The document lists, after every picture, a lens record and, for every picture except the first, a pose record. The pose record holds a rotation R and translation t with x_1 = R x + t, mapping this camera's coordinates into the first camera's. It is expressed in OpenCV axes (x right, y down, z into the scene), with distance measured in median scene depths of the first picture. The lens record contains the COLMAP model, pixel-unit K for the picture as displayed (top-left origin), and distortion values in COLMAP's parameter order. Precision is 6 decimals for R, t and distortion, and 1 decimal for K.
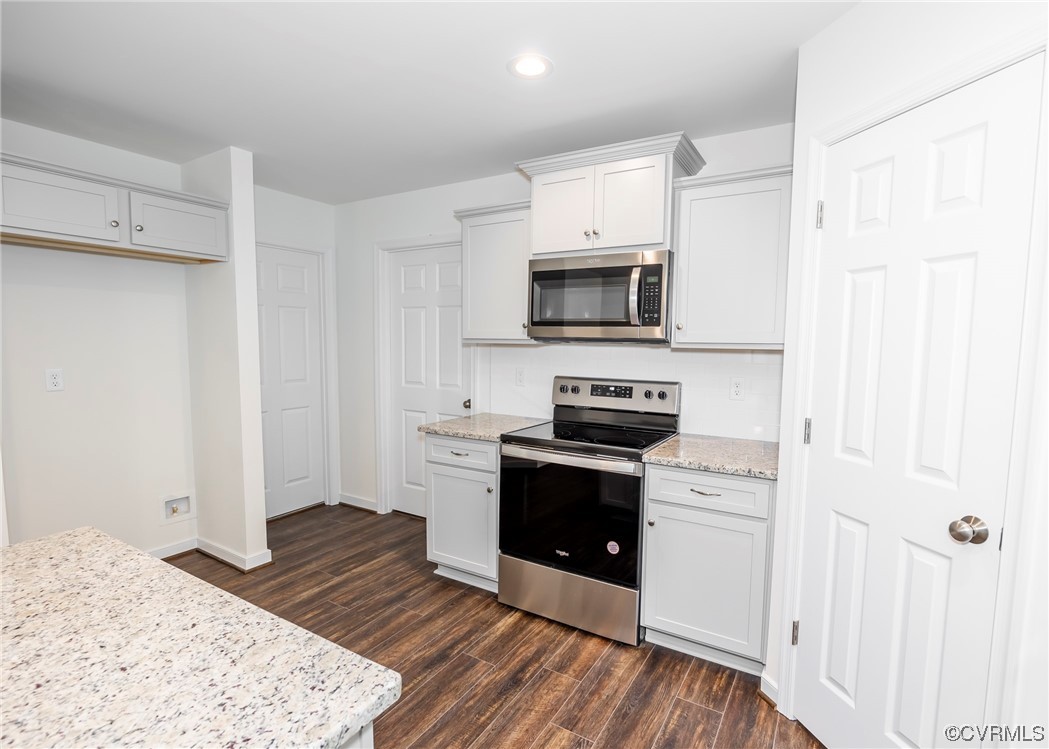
lens RADIAL K [[490.5, 0, 524.5], [0, 490.5, 374.5], [0, 0, 1]] dist [-0.016026, 0.000491]
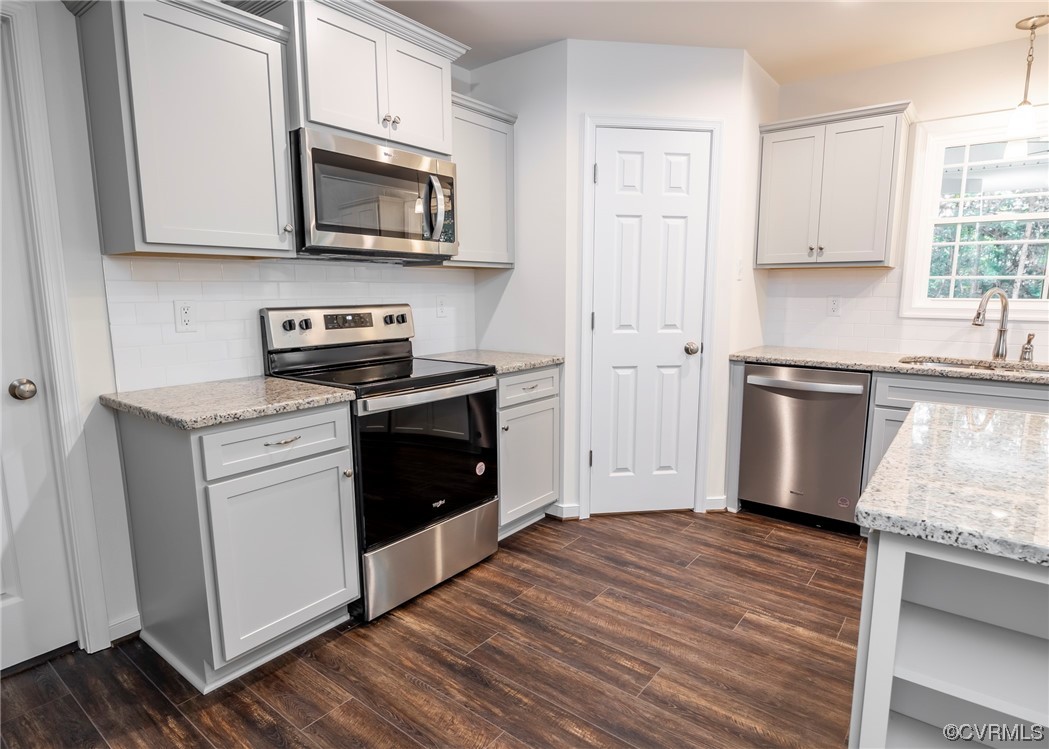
lens RADIAL K [[597.2, 0, 524.5], [0, 597.2, 374.5], [0, 0, 1]] dist [-0.004115, -0.001260]
pose [[0.117130, -0.153495, 0.981183, -0.955720], [0.069596, 0.986823, 0.146070, -0.002909], [-0.990675, 0.051177, 0.126270, 0.747717]]
